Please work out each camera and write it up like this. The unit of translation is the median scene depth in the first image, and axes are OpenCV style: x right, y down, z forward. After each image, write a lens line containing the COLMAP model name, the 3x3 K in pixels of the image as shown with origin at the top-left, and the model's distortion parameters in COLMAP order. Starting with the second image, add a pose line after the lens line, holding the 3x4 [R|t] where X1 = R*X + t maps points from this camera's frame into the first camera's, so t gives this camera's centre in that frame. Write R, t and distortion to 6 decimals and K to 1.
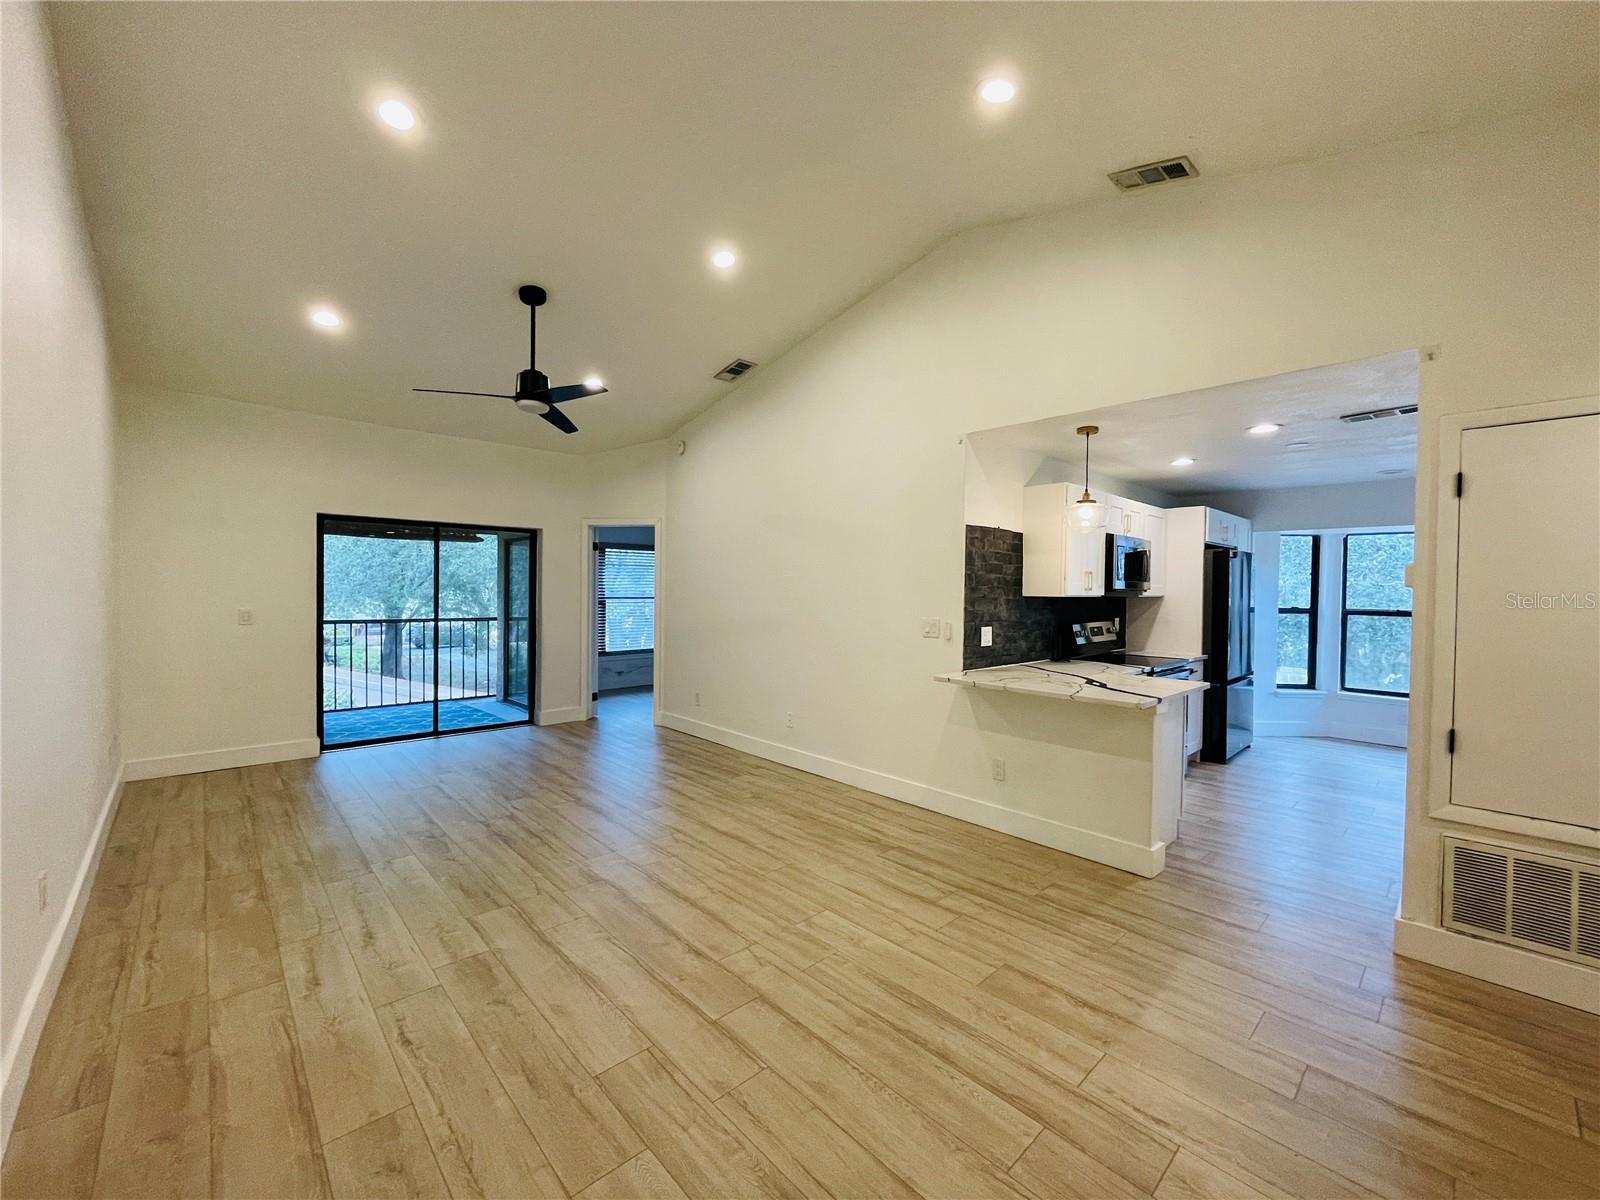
lens RADIAL K [[641.3, 0, 800.0], [0, 641.3, 600.0], [0, 0, 1]] dist [-0.005315, -0.000448]
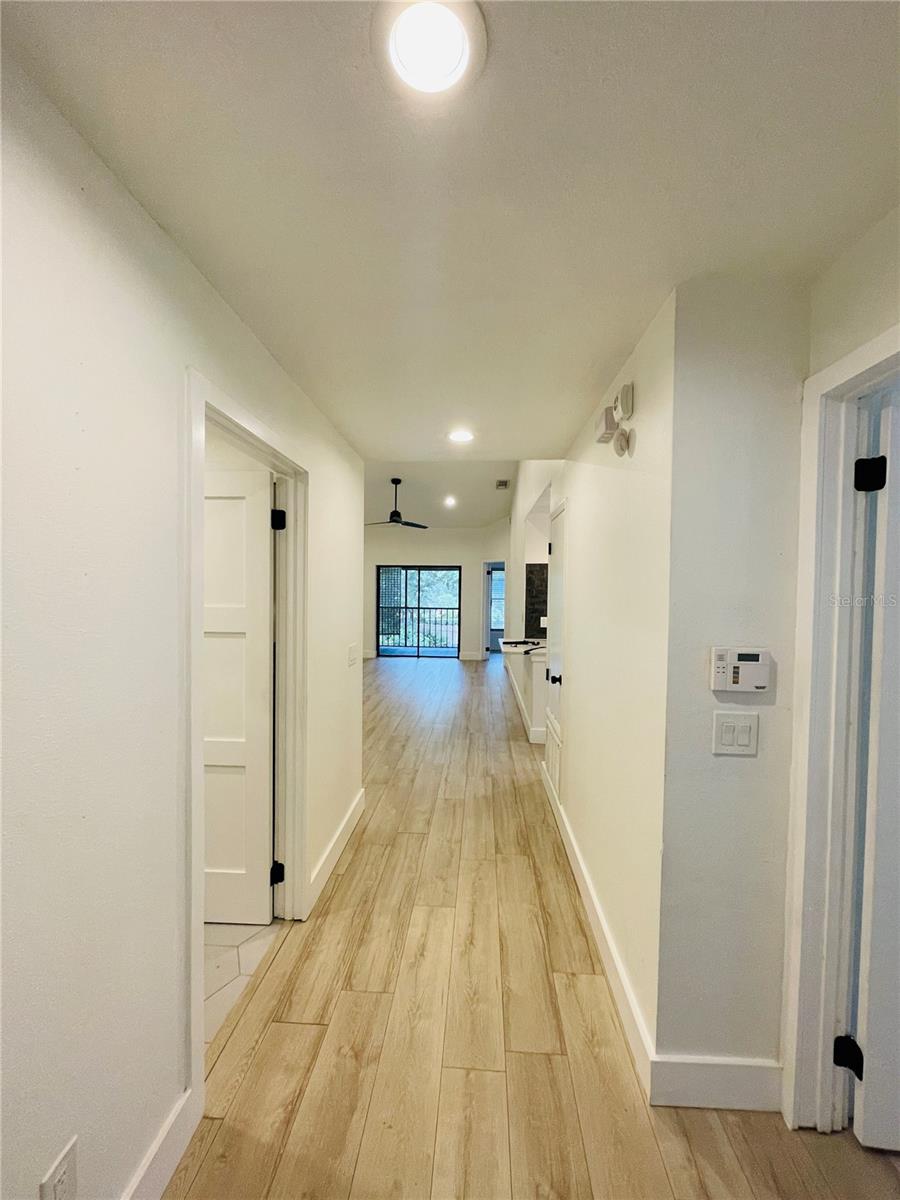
lens RADIAL K [[480.9, 0, 450.0], [0, 480.9, 600.0], [0, 0, 1]] dist [-0.005315, -0.000448]
pose [[0.691366, 0.016122, -0.722325, 0.843361], [-0.014046, 0.999862, 0.008872, -0.012724], [0.722368, 0.004012, 0.691497, -0.128087]]
